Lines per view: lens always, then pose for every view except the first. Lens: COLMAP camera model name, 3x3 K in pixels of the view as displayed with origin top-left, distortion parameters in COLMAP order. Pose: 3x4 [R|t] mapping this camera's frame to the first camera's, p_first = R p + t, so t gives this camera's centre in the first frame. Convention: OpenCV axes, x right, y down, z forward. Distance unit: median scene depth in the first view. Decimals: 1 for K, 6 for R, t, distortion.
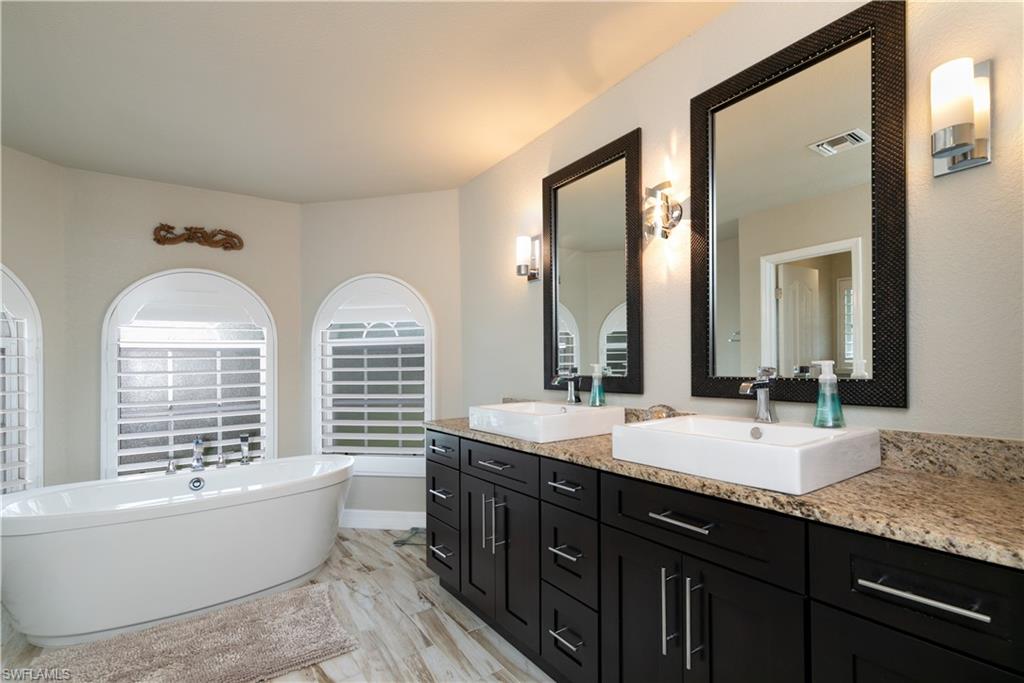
lens RADIAL K [[451.4, 0, 512.5], [0, 451.4, 359.1], [0, 0, 1]] dist [0.011594, -0.000353]
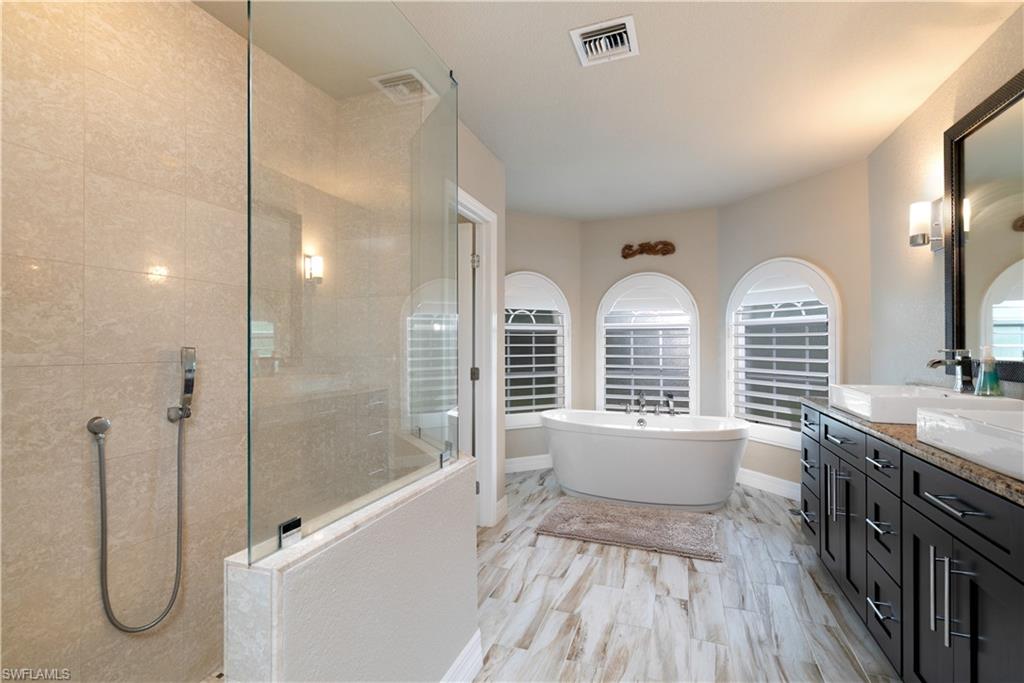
lens RADIAL K [[458.5, 0, 512.0], [0, 458.5, 341.5], [0, 0, 1]] dist [0.002035, 0.000324]
pose [[0.560157, 0.014339, -0.828263, 0.256433], [-0.001867, 0.999869, 0.016048, -0.006131], [0.828385, -0.007443, 0.560110, -0.142554]]
